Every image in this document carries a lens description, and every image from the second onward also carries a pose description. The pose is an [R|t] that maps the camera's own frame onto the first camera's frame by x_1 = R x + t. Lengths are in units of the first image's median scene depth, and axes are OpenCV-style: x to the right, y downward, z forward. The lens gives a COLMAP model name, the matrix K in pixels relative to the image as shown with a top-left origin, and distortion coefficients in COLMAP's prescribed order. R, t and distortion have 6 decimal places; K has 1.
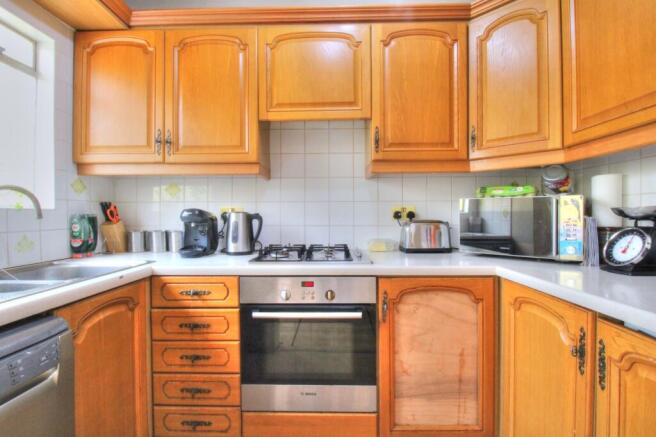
lens RADIAL K [[310.7, 0, 328.6], [0, 310.7, 214.6], [0, 0, 1]] dist [-0.004303, -0.001052]
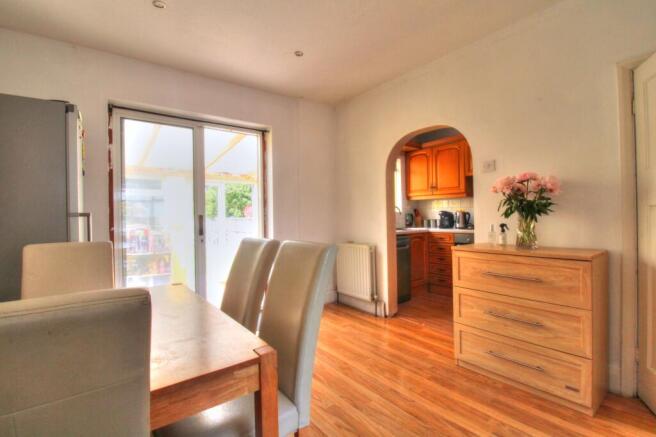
lens RADIAL K [[310.7, 0, 328.6], [0, 310.7, 214.6], [0, 0, 1]] dist [-0.004303, -0.001052]
pose [[0.633772, -0.011978, -0.773427, 1.026209], [0.014716, 0.999886, -0.003426, 0.008364], [0.773380, -0.009210, 0.633876, -1.492881]]
